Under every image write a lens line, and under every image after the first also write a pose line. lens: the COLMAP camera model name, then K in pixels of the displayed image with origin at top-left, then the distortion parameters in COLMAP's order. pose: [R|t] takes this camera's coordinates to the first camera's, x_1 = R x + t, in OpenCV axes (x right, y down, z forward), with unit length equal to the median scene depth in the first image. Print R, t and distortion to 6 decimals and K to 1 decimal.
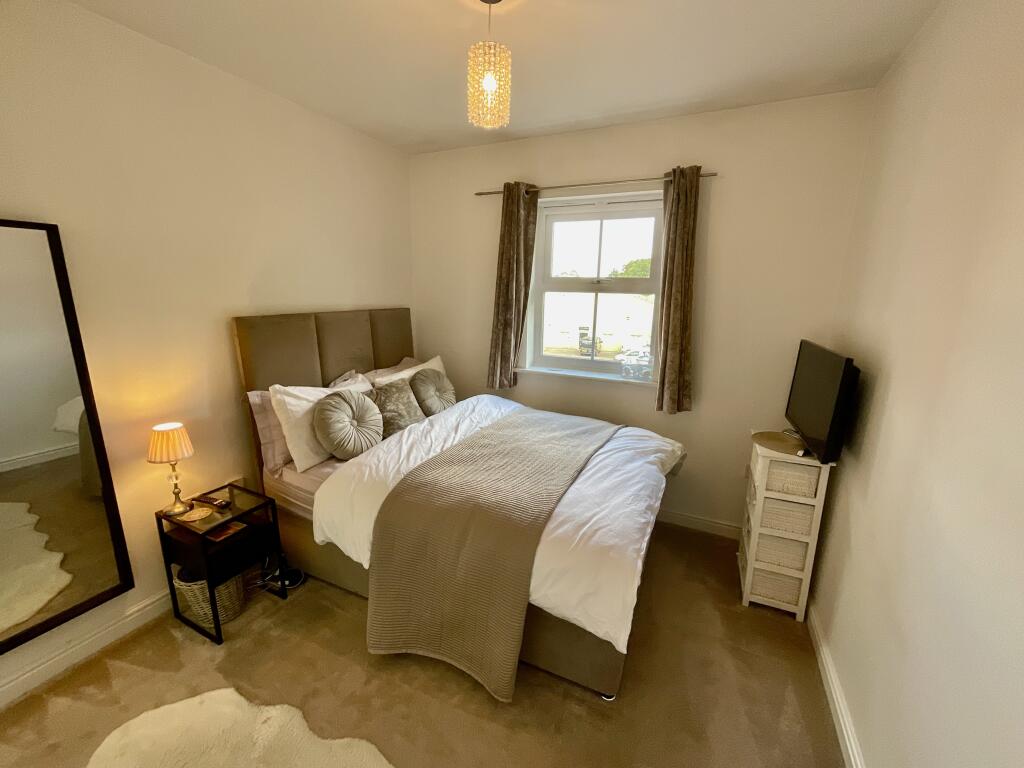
lens RADIAL K [[414.0, 0, 514.6], [0, 414.0, 382.5], [0, 0, 1]] dist [-0.000753, -0.000587]
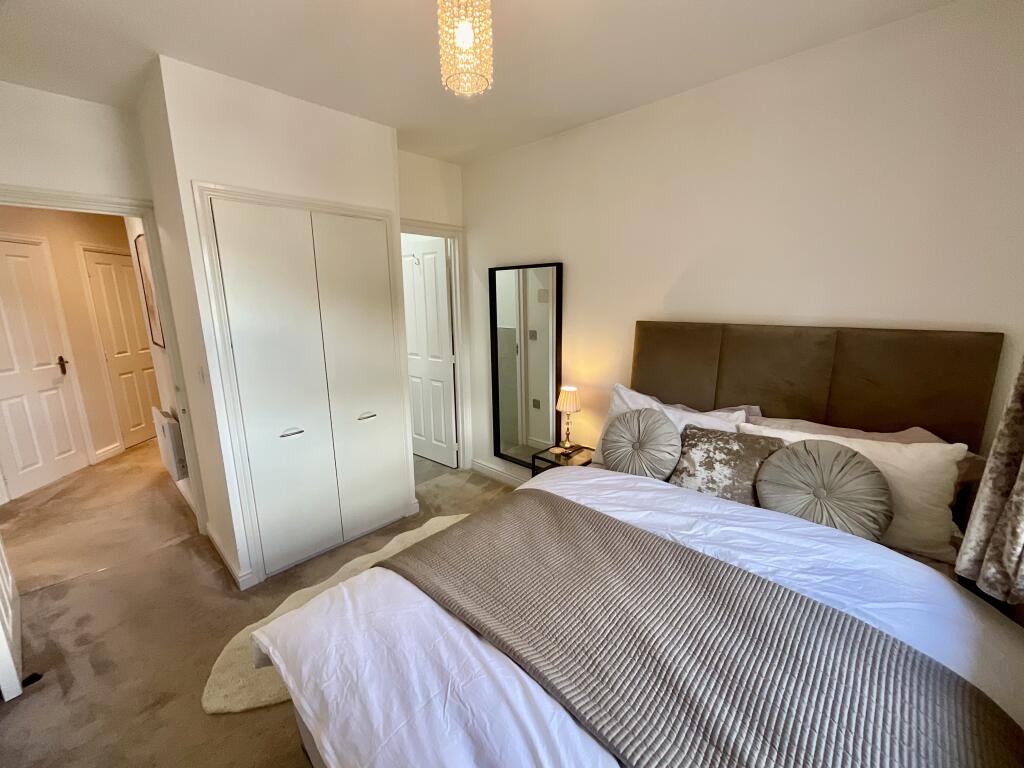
lens RADIAL K [[414.0, 0, 514.2], [0, 414.0, 385.2], [0, 0, 1]] dist [-0.000753, -0.000587]
pose [[-0.298045, 0.182011, -0.937039, 0.524037], [-0.210041, 0.945088, 0.250382, -0.200906], [0.931156, 0.271441, -0.243449, 0.981669]]
